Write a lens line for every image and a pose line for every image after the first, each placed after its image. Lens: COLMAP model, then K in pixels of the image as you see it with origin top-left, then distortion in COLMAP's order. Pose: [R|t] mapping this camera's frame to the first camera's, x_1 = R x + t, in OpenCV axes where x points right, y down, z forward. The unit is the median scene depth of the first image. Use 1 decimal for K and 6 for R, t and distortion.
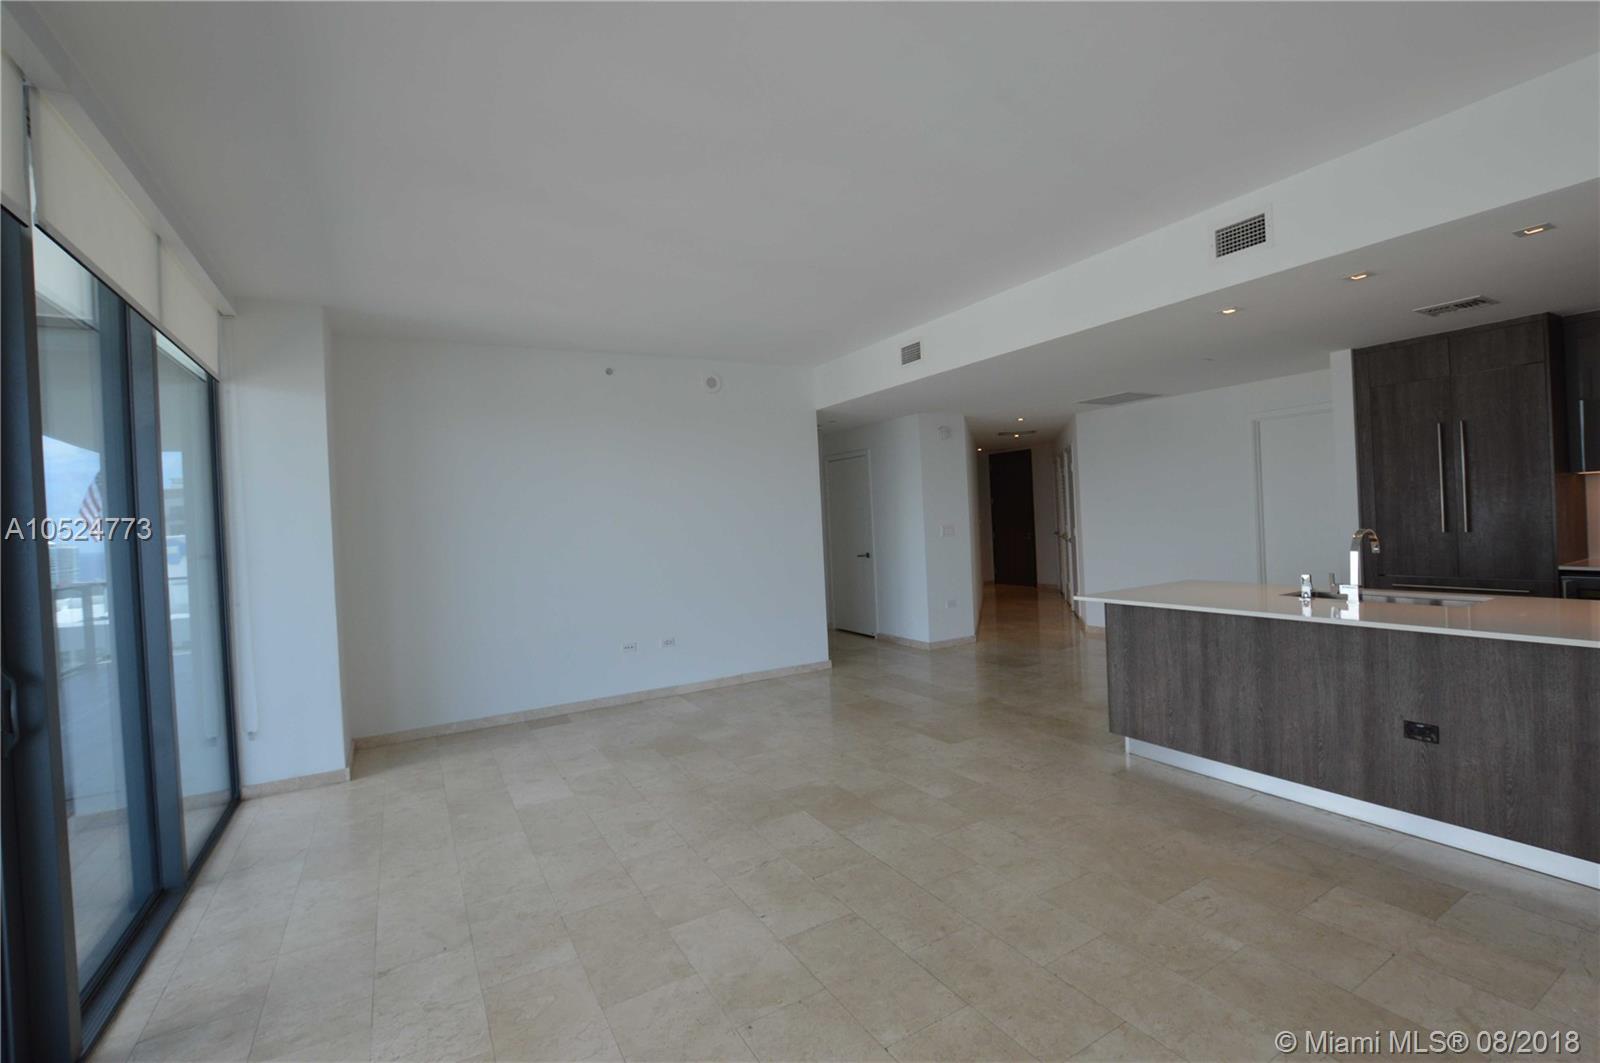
lens RADIAL K [[725.1, 0, 811.7], [0, 725.1, 524.0], [0, 0, 1]] dist [-0.031888, 0.004162]
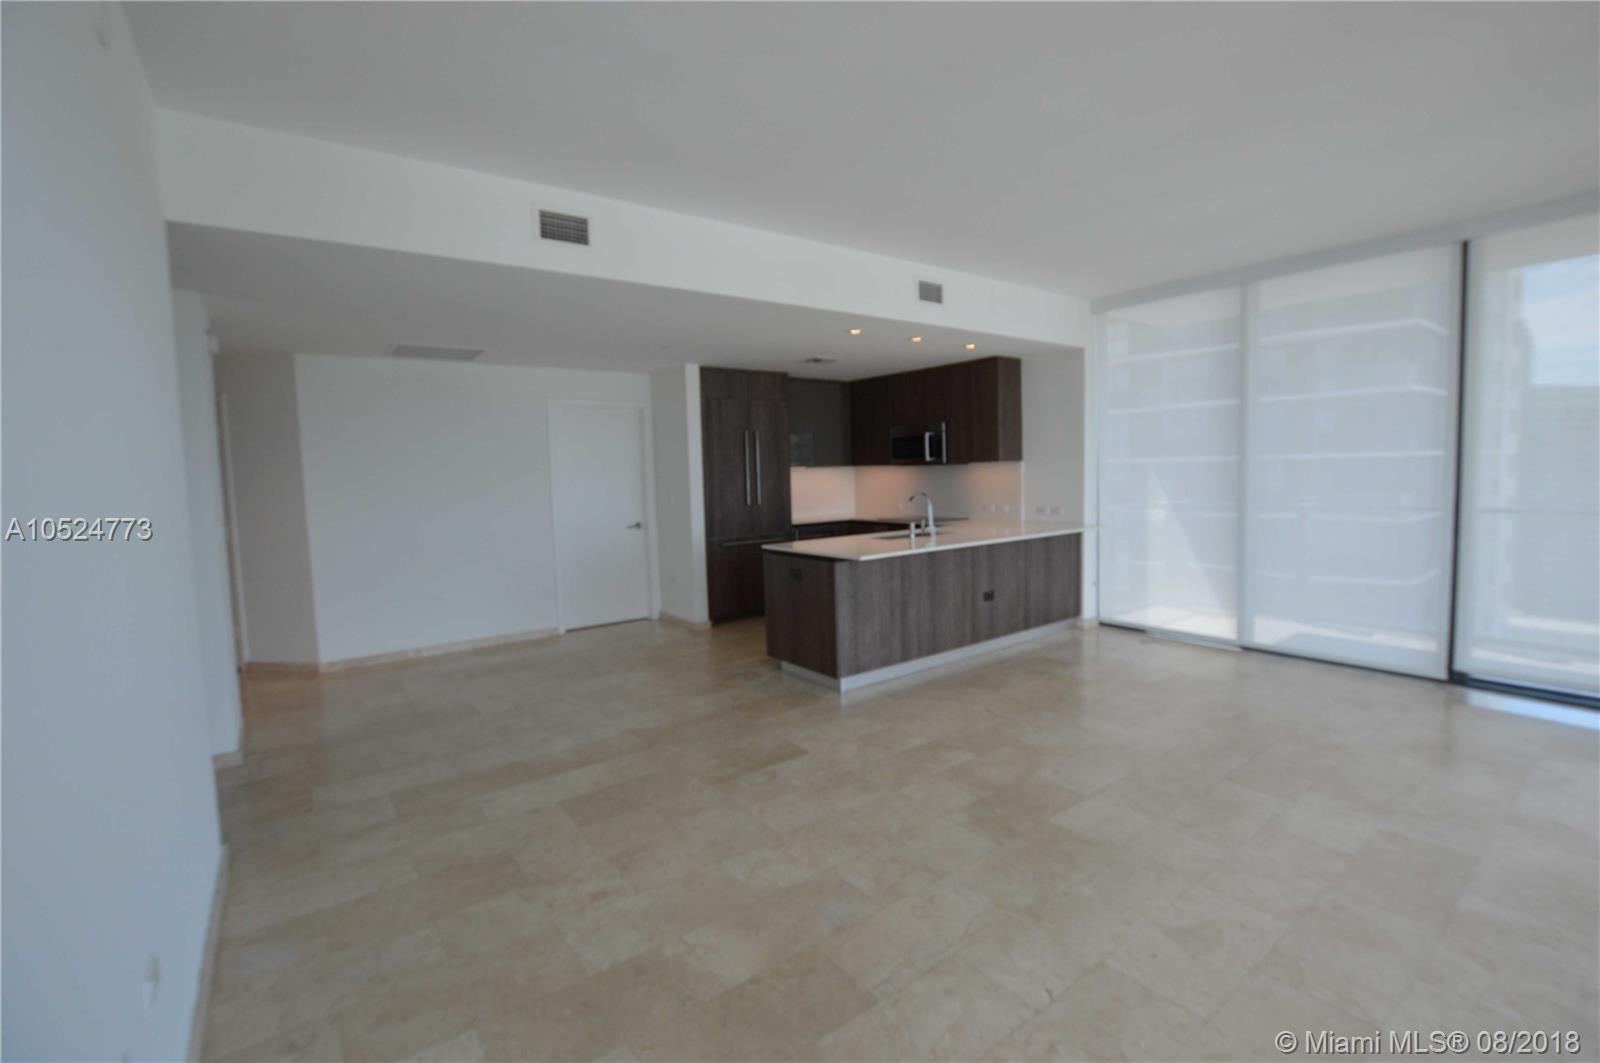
lens RADIAL K [[725.1, 0, 806.1], [0, 725.1, 529.8], [0, 0, 1]] dist [-0.031888, 0.004162]
pose [[-0.129642, -0.028943, 0.991138, -0.636985], [0.046921, 0.998275, 0.035289, 0.015039], [-0.990450, 0.051081, -0.128060, 1.100709]]
